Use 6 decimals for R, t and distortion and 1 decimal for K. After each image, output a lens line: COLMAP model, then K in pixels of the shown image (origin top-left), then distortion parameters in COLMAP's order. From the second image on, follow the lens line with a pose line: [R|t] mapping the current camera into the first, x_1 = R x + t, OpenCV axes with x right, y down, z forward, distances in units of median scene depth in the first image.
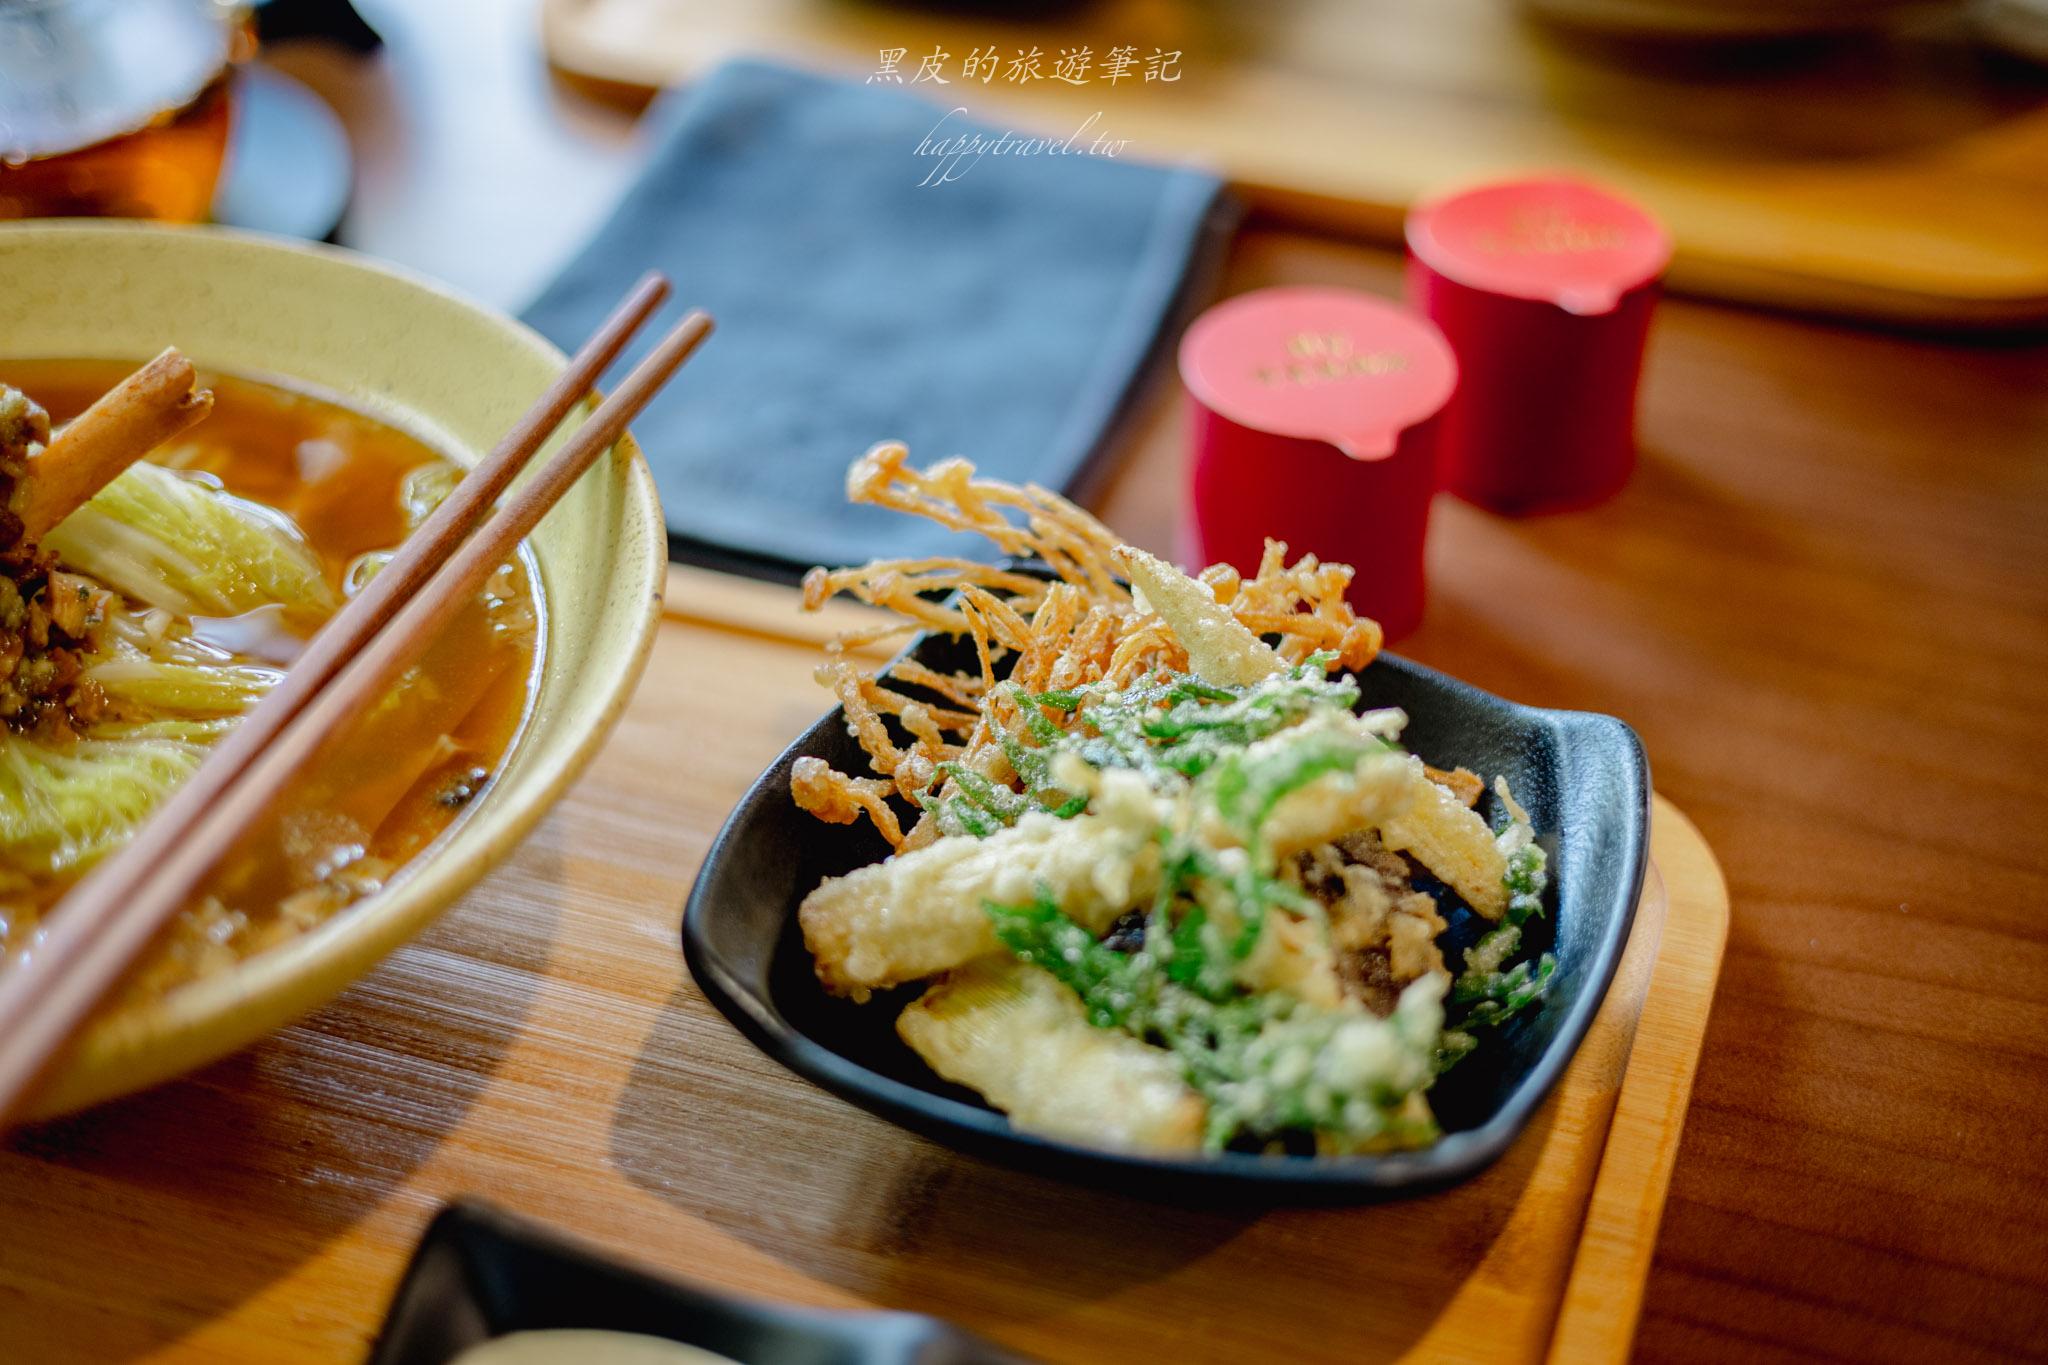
lens RADIAL K [[3303.5, 0, 1022.0], [0, 3303.5, 728.0], [0, 0, 1]] dist [-0.021237, 0.157336]
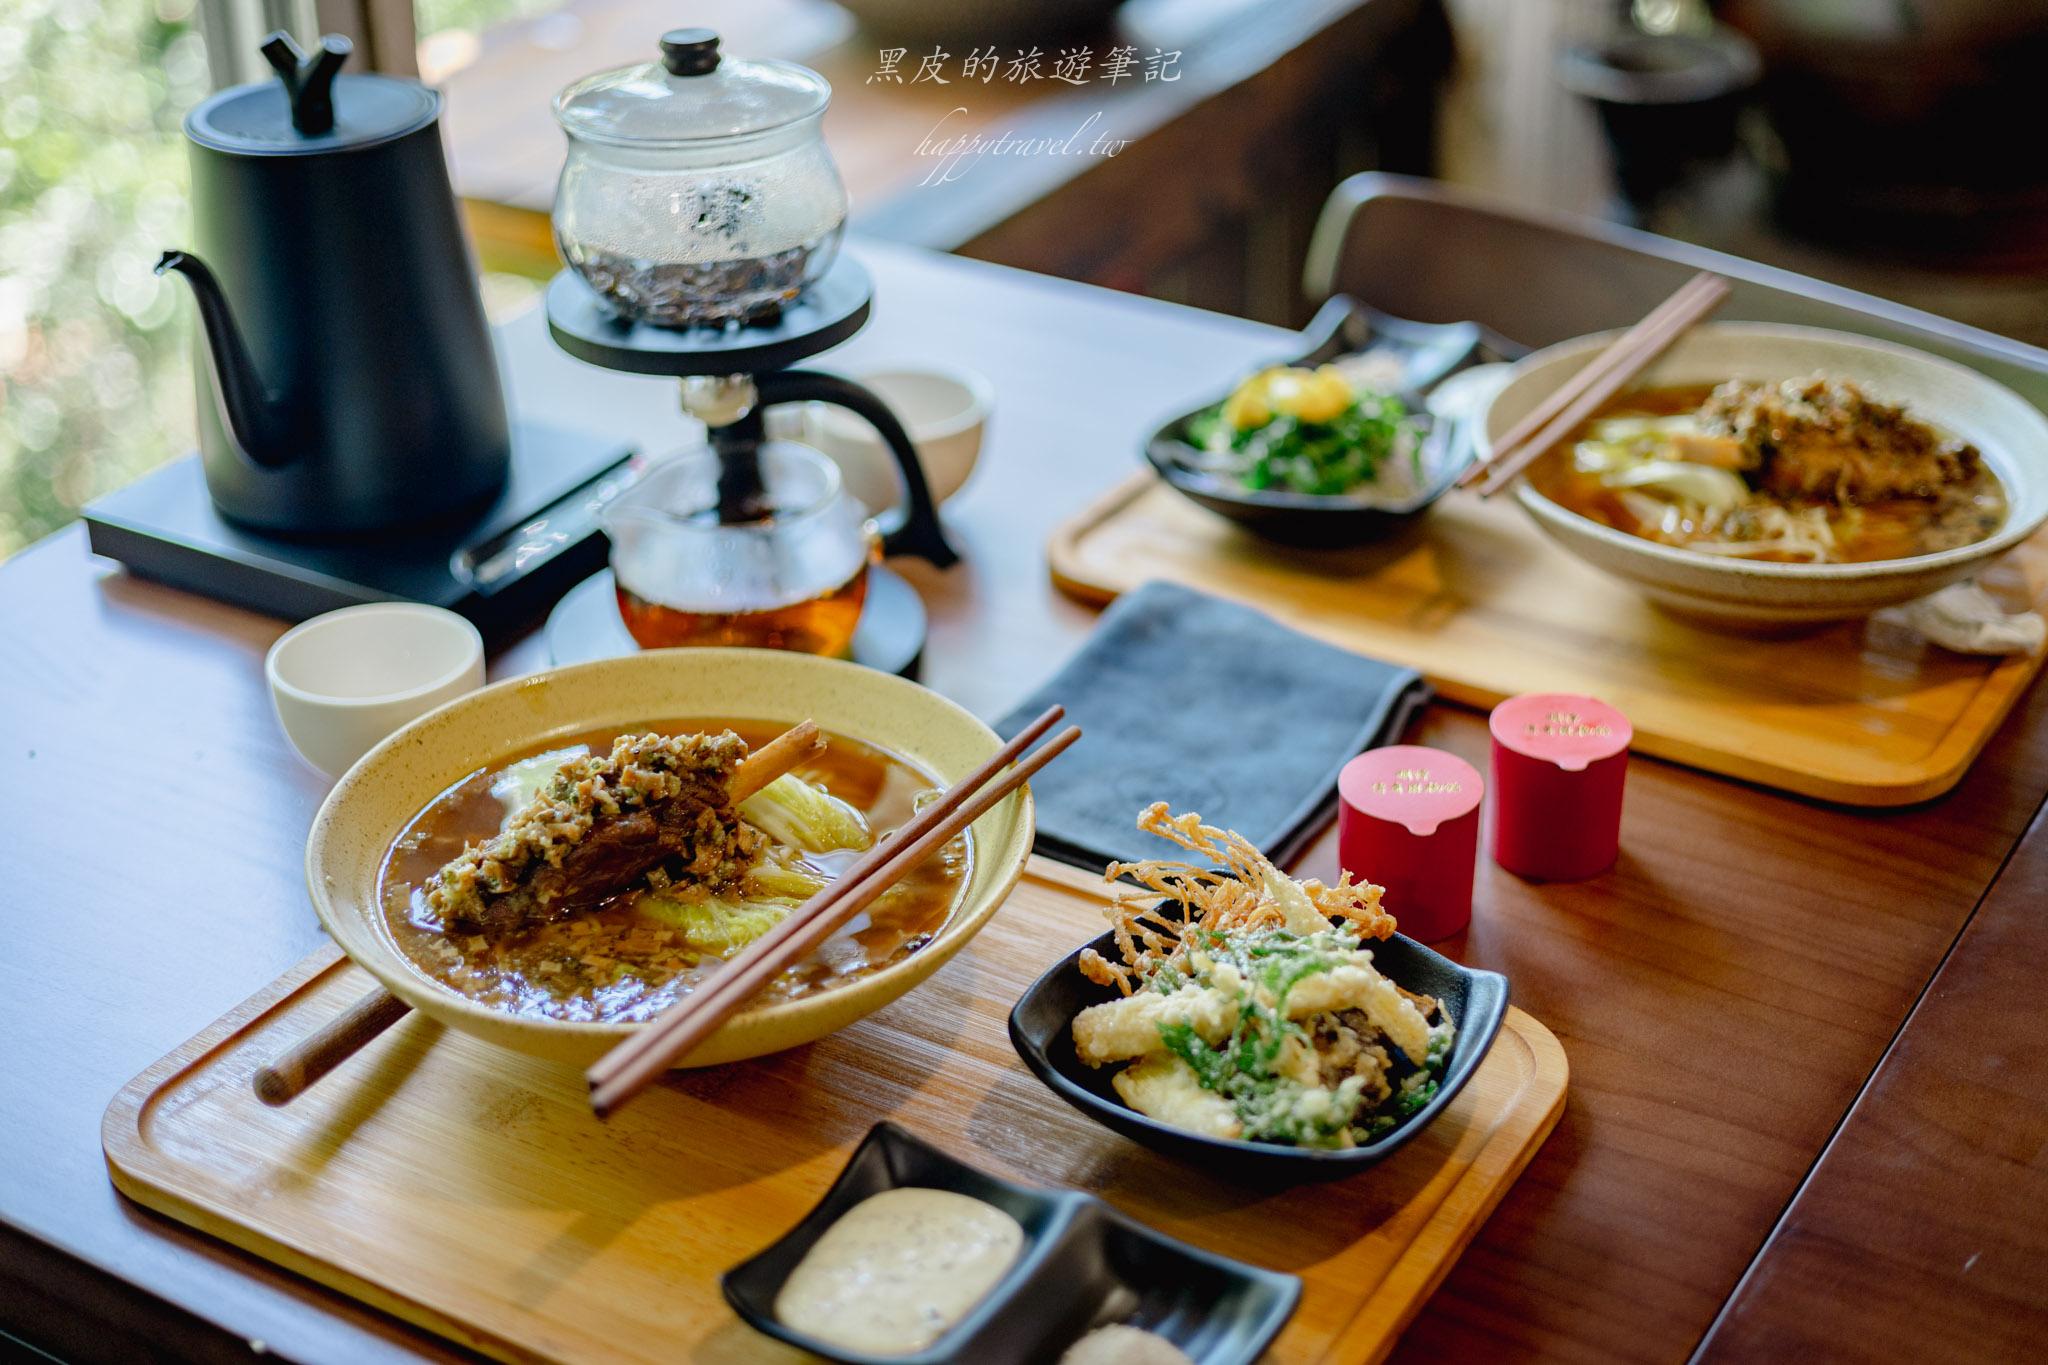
lens RADIAL K [[3303.5, 0, 1022.0], [0, 3303.5, 728.0], [0, 0, 1]] dist [-0.021237, 0.157336]
pose [[0.975684, 0.090933, -0.199429, 0.284393], [-0.115500, 0.986603, -0.115211, 0.112589], [0.186281, 0.135444, 0.973116, -0.983138]]
